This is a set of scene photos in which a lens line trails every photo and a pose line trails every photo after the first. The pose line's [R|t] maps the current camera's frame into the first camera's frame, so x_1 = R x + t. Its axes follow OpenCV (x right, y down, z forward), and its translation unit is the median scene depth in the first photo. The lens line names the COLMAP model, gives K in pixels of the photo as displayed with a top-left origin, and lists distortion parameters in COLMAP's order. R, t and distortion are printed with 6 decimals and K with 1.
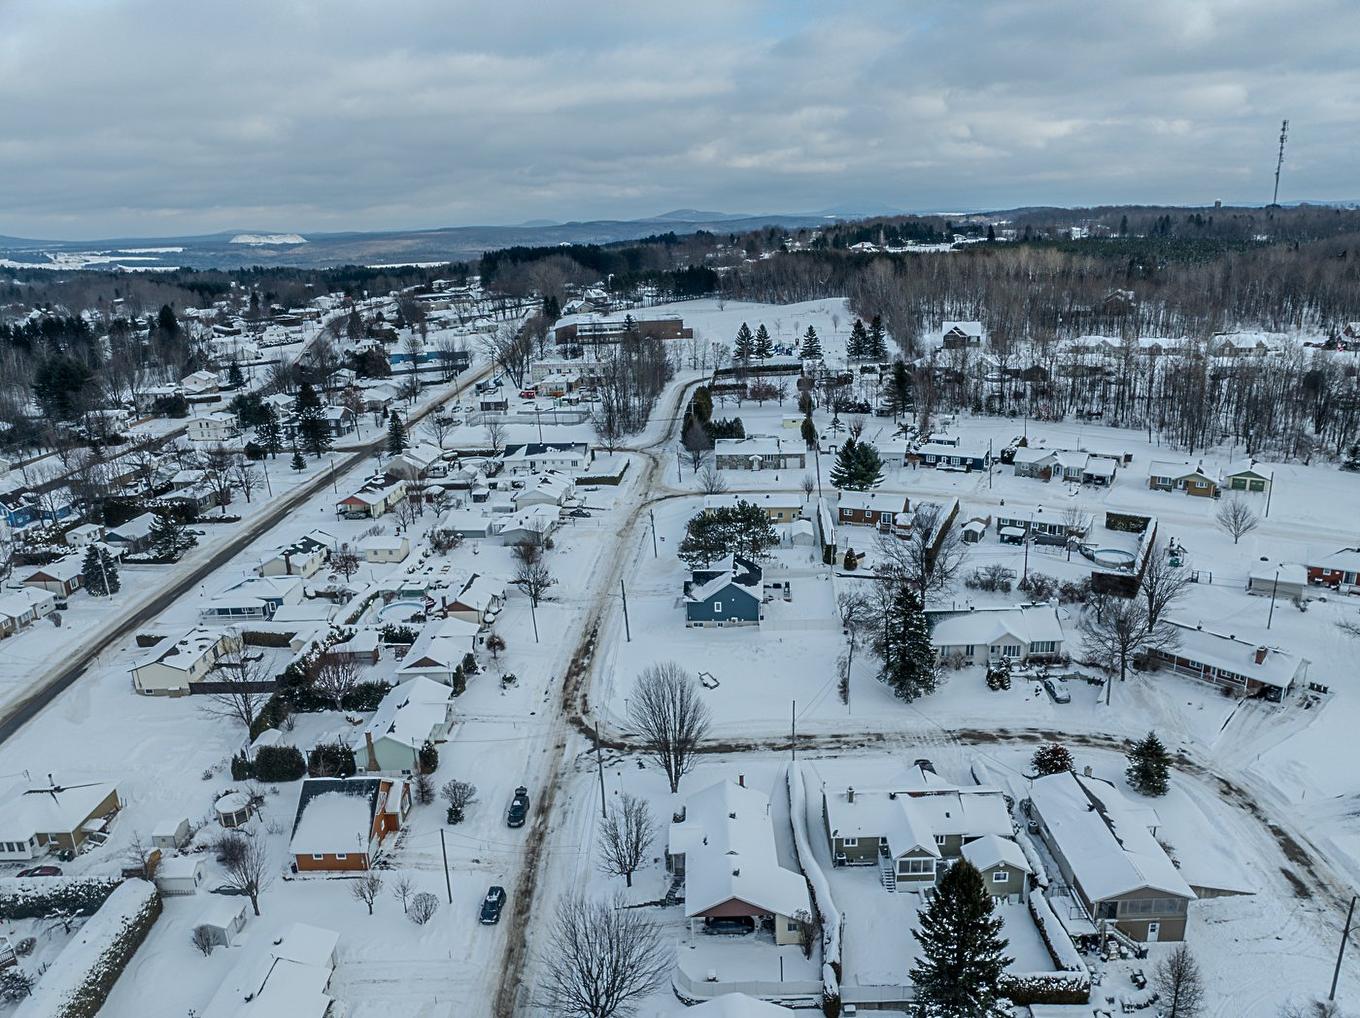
lens RADIAL K [[973.0, 0, 682.5], [0, 973.0, 489.2], [0, 0, 1]] dist [-0.037961, 0.001153]
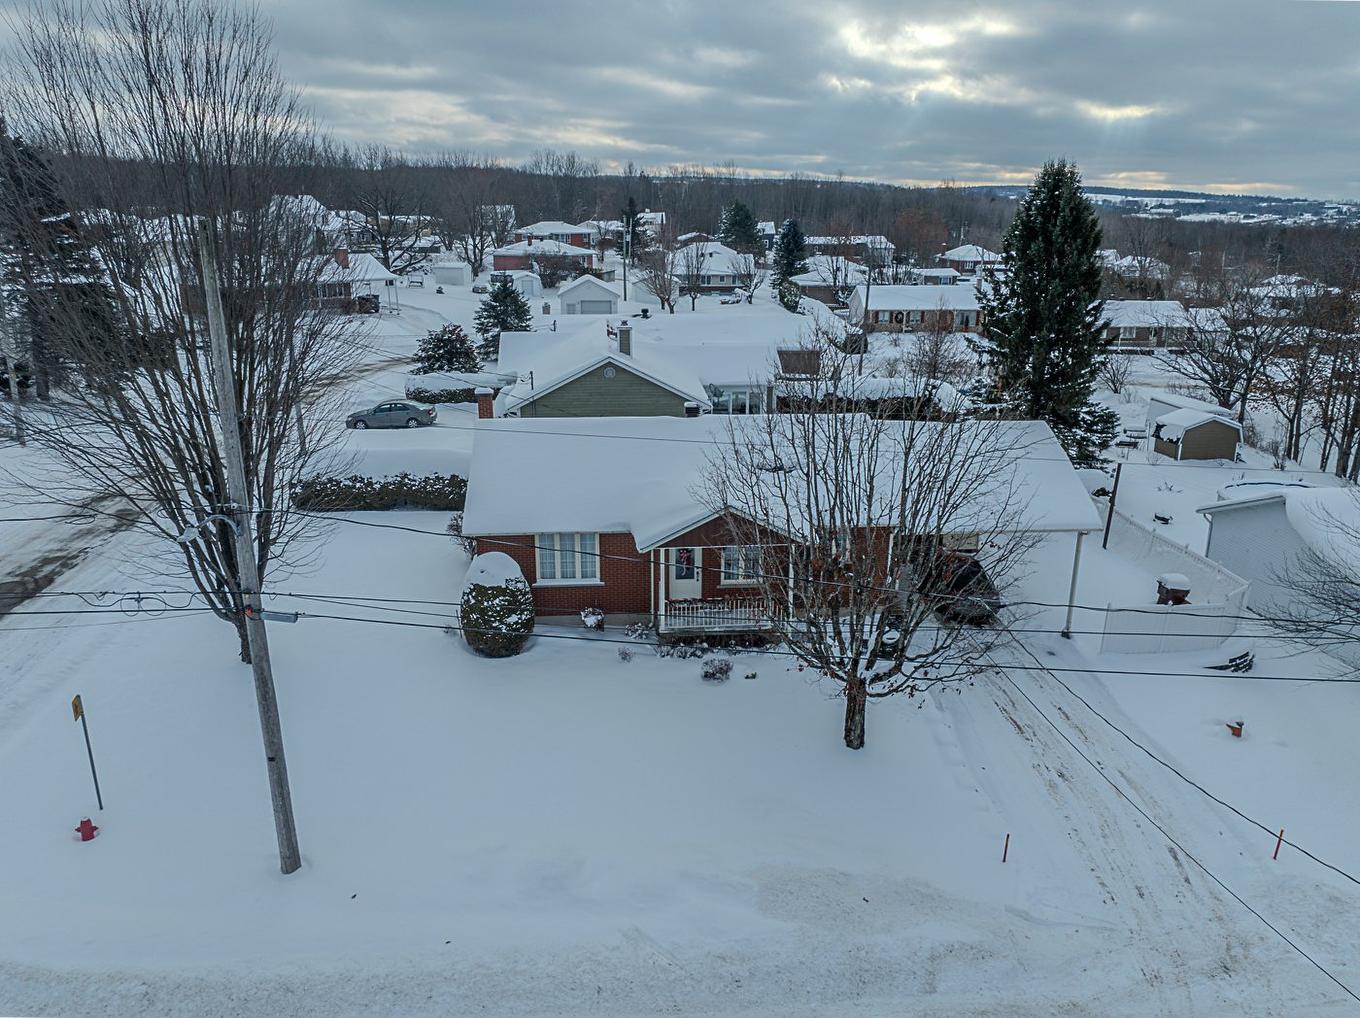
lens RADIAL K [[973.0, 0, 682.5], [0, 973.0, 489.2], [0, 0, 1]] dist [-0.037961, 0.001153]
pose [[-0.091690, -0.235675, 0.967497, -0.210717], [0.270703, 0.929101, 0.251976, 0.223278], [-0.958287, 0.285008, -0.021391, 0.814340]]
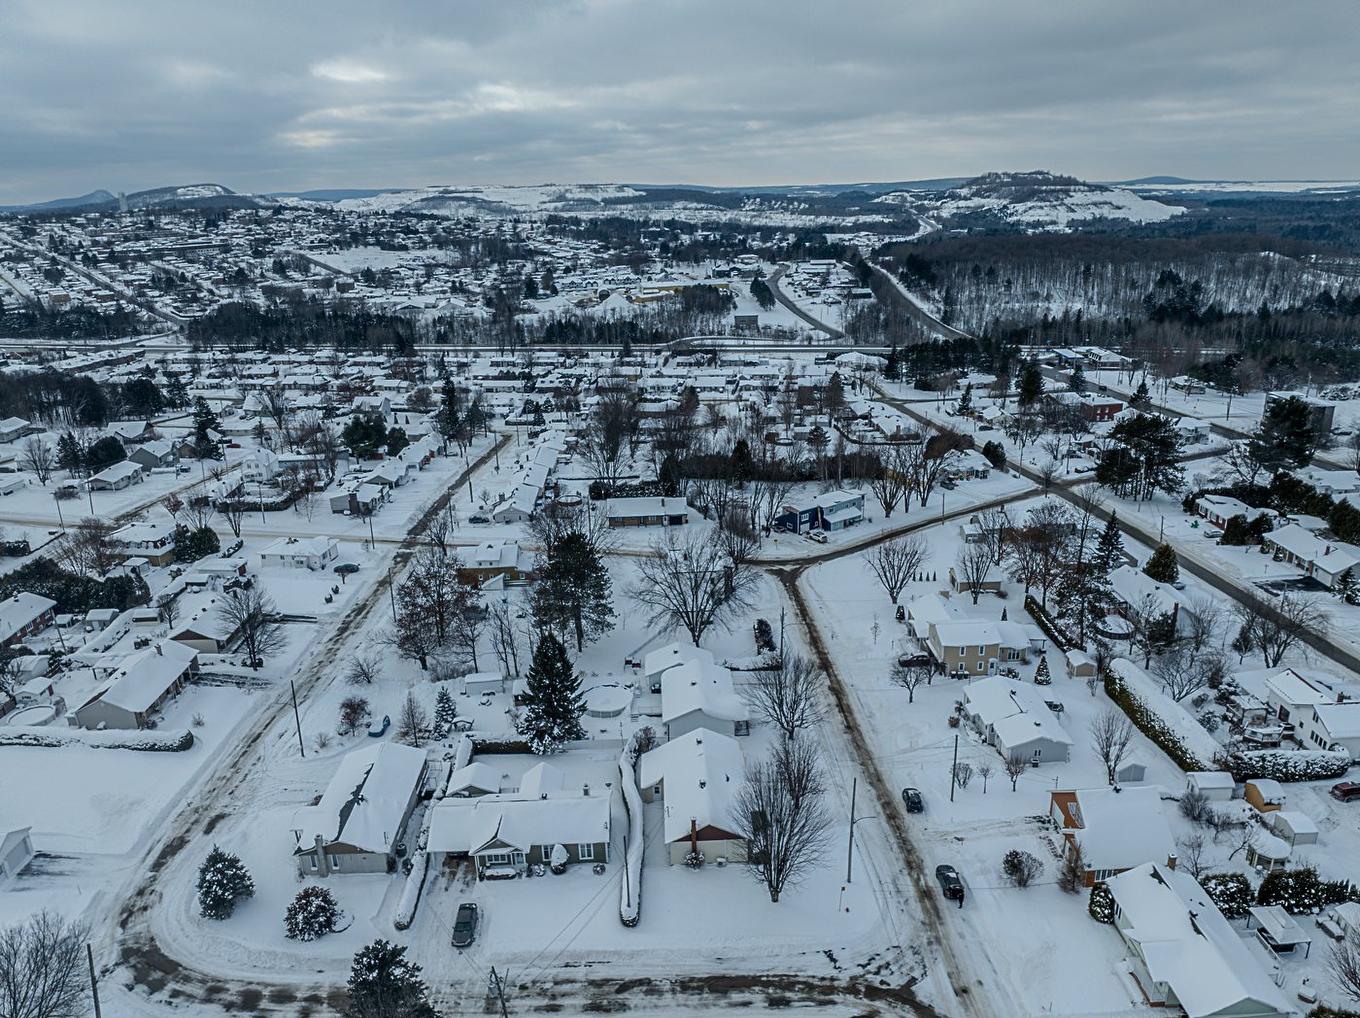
lens RADIAL K [[973.0, 0, 682.5], [0, 973.0, 489.2], [0, 0, 1]] dist [-0.037961, 0.001153]
pose [[-0.997330, 0.070347, -0.019582, 0.056990], [0.048189, 0.835537, 0.547317, -0.405320], [0.054863, 0.544912, -0.836696, 1.365437]]
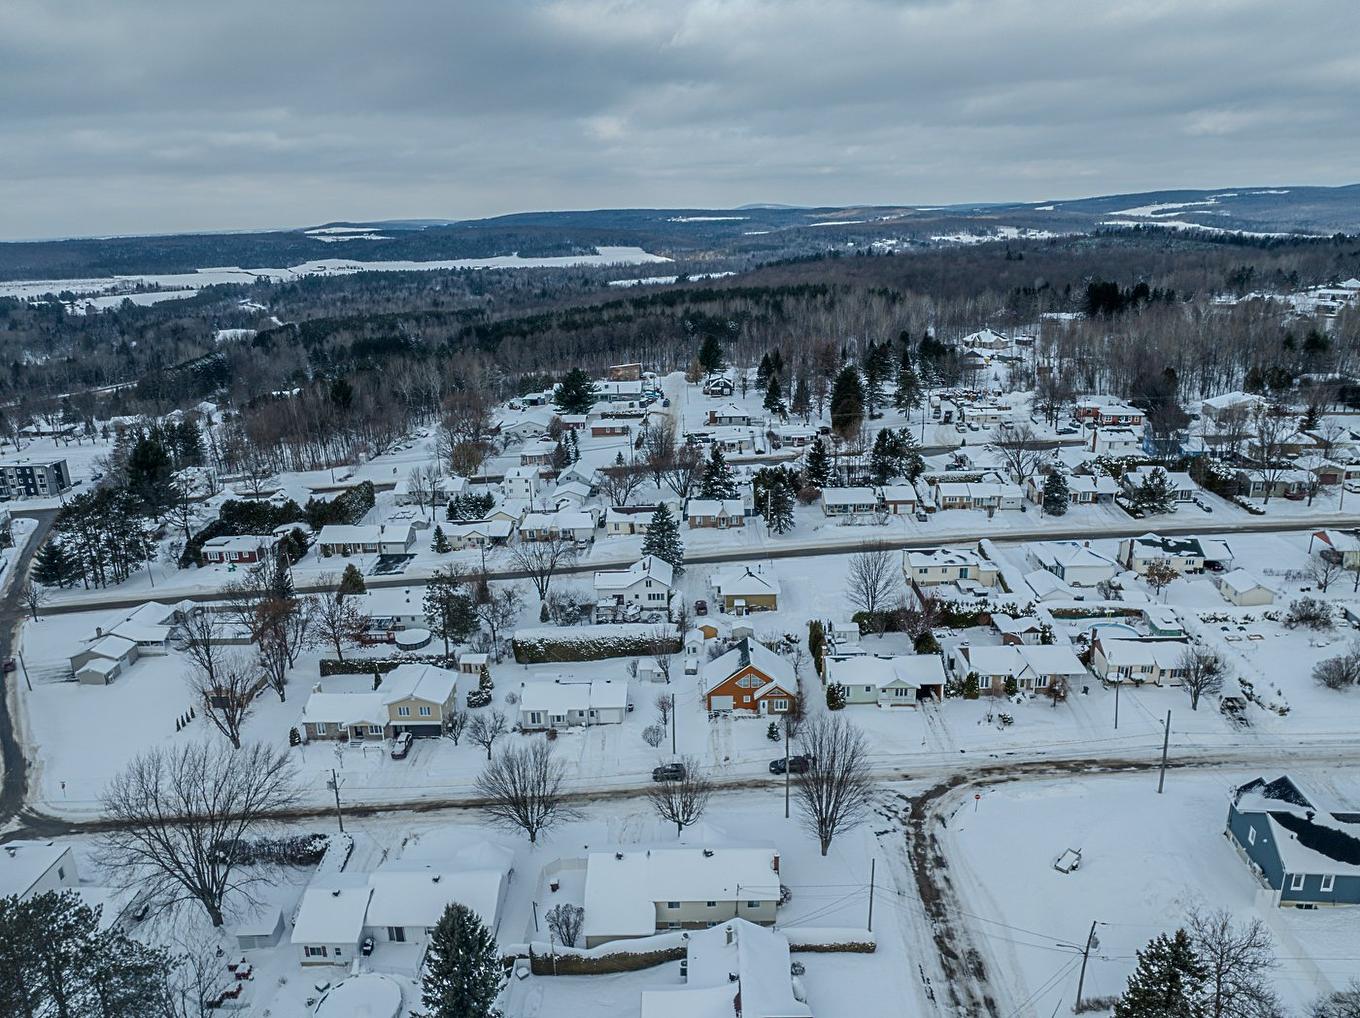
lens RADIAL K [[973.7, 0, 684.7], [0, 973.7, 493.3], [0, 0, 1]] dist [-0.036857, 0.005104]
pose [[-0.003350, 0.320799, -0.947141, 0.682003], [-0.244348, 0.918173, 0.311852, -0.230947], [0.969682, 0.232476, 0.075311, 0.658443]]
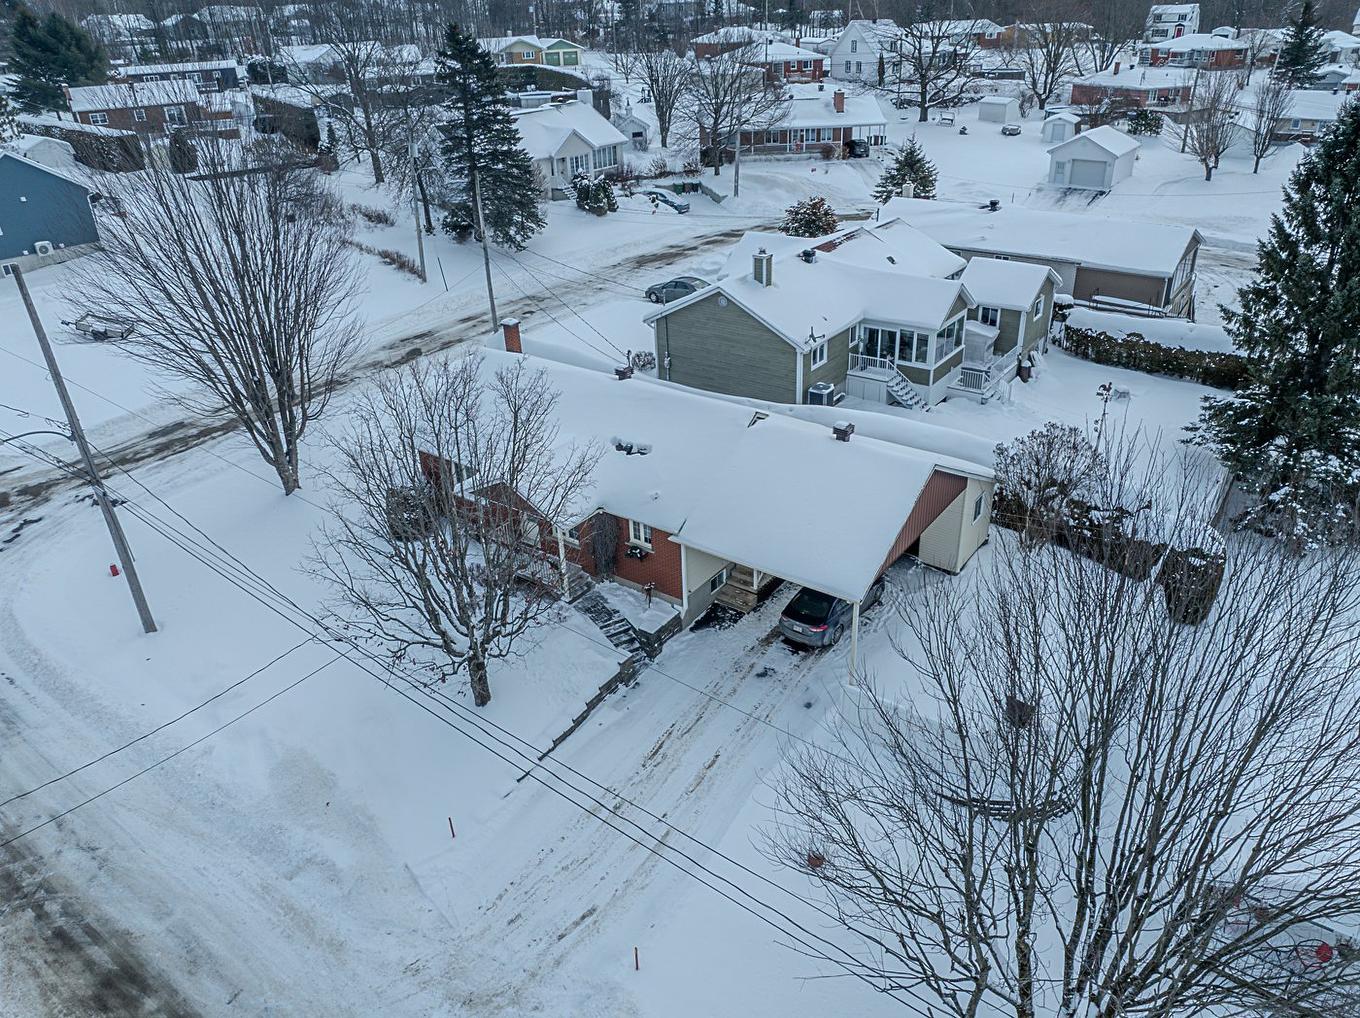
lens RADIAL K [[973.0, 0, 682.5], [0, 973.0, 489.2], [0, 0, 1]] dist [-0.037961, 0.001153]
pose [[0.580539, -0.353805, 0.733346, -0.164401], [0.234378, 0.935152, 0.265626, 0.230448], [-0.779770, 0.017674, 0.625817, 0.614808]]
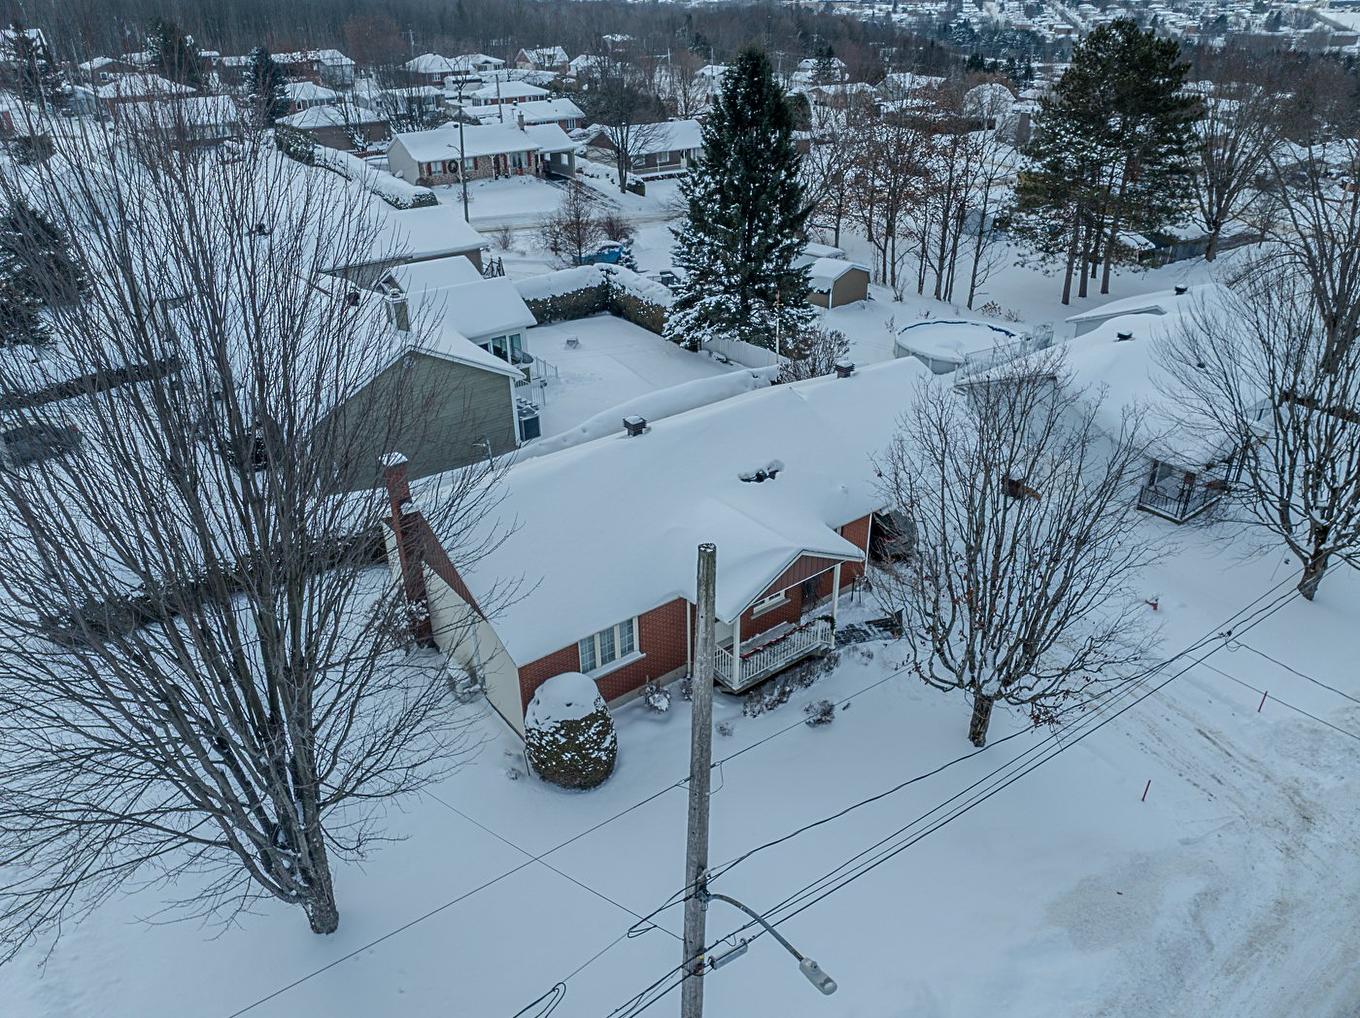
lens RADIAL K [[973.0, 0, 682.5], [0, 973.0, 489.2], [0, 0, 1]] dist [-0.037961, 0.001153]
pose [[-0.619978, -0.322926, 0.715084, -0.132911], [0.242475, 0.787911, 0.566040, 0.155179], [-0.746212, 0.524323, -0.410187, 0.893273]]
